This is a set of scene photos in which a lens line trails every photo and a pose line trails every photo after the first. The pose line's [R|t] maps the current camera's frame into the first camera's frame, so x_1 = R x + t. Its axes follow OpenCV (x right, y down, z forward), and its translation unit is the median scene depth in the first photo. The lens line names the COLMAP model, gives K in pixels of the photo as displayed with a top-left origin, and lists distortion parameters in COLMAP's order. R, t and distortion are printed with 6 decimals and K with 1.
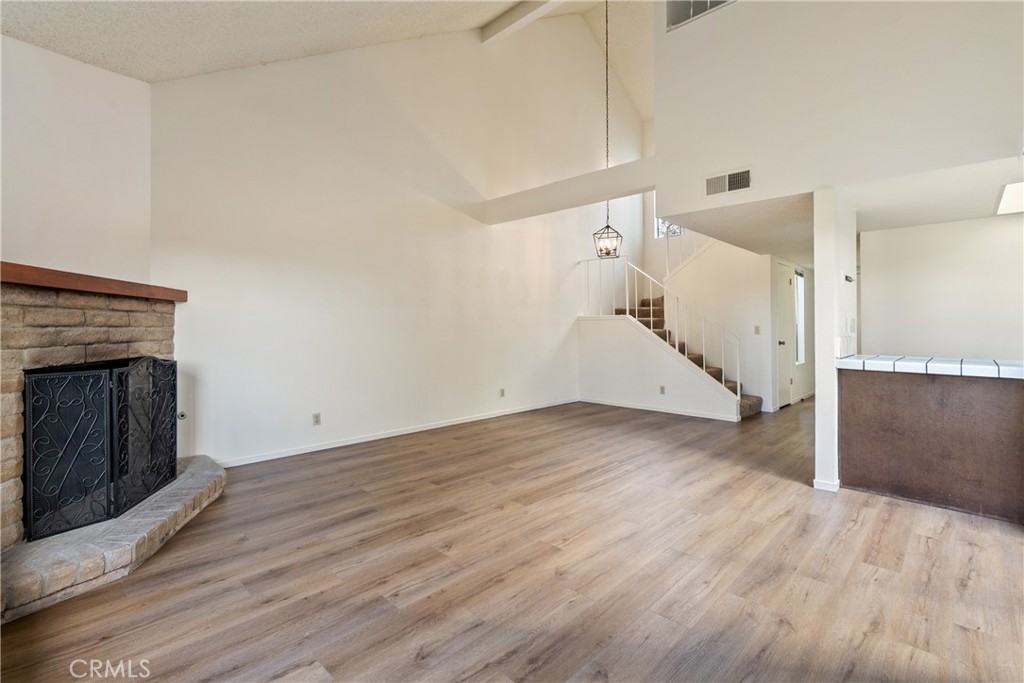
lens RADIAL K [[468.0, 0, 512.0], [0, 468.0, 311.8], [0, 0, 1]] dist [-0.000529, 0.000142]
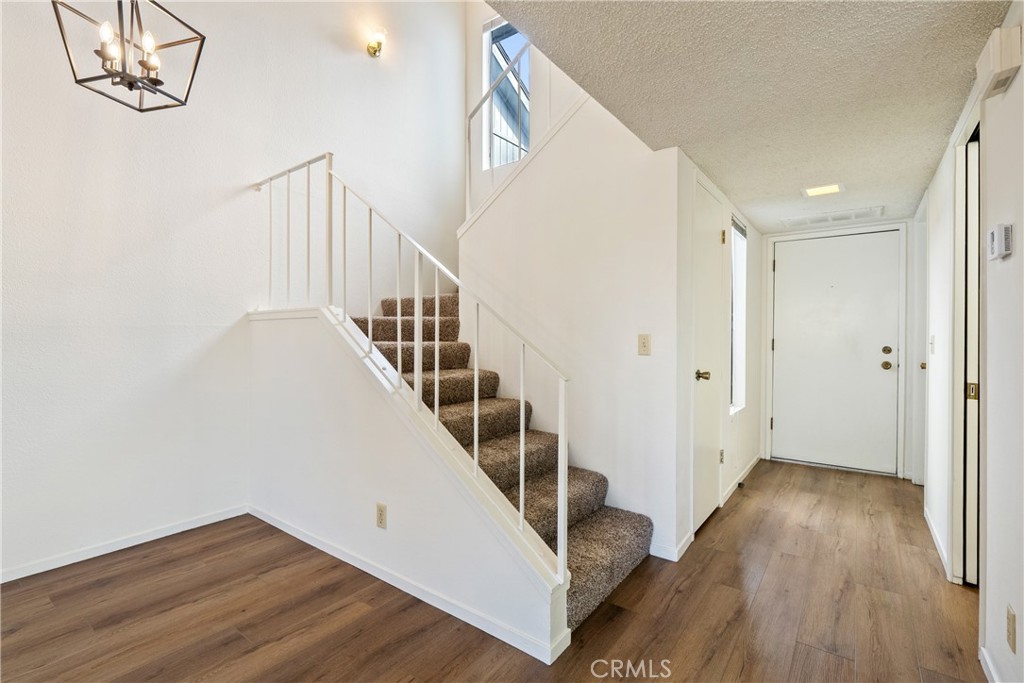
lens RADIAL K [[461.0, 0, 517.6], [0, 461.0, 333.1], [0, 0, 1]] dist [-0.005938, -0.000319]
pose [[0.991494, 0.000600, 0.130150, 0.721666], [-0.004091, 0.999639, 0.026559, 0.038195], [-0.130087, -0.026865, 0.991139, 1.235562]]
